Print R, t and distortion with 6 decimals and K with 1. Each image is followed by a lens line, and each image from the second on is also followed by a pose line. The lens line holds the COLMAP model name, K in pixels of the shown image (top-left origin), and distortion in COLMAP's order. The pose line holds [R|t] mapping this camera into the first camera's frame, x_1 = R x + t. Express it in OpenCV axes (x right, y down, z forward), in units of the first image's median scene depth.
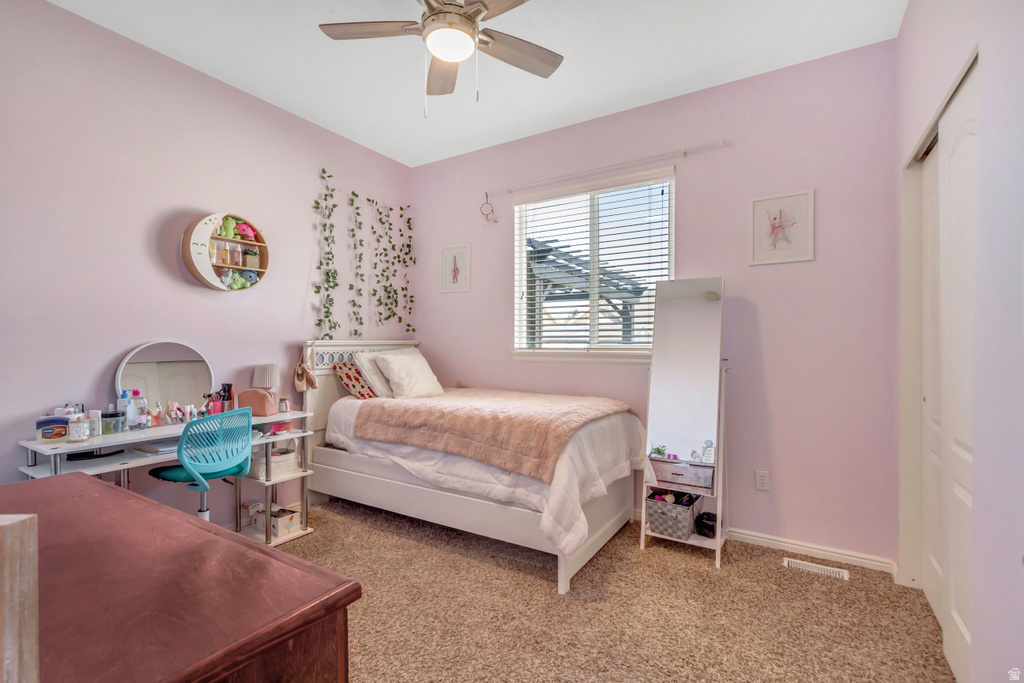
lens RADIAL K [[469.3, 0, 508.3], [0, 469.3, 342.7], [0, 0, 1]] dist [0.002776, 0.000154]
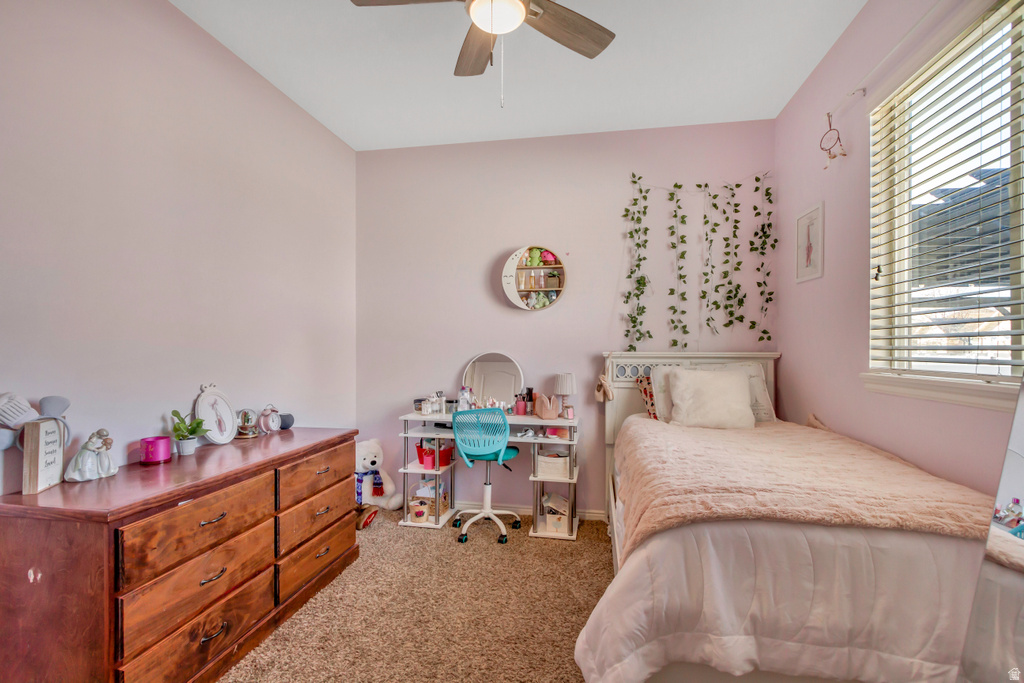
lens RADIAL K [[469.3, 0, 507.7], [0, 469.3, 344.4], [0, 0, 1]] dist [0.002776, 0.000154]
pose [[0.358878, -0.003481, -0.933378, 0.408423], [-0.004467, 0.999975, -0.005447, -0.013575], [0.933374, 0.006124, 0.358854, 0.418588]]
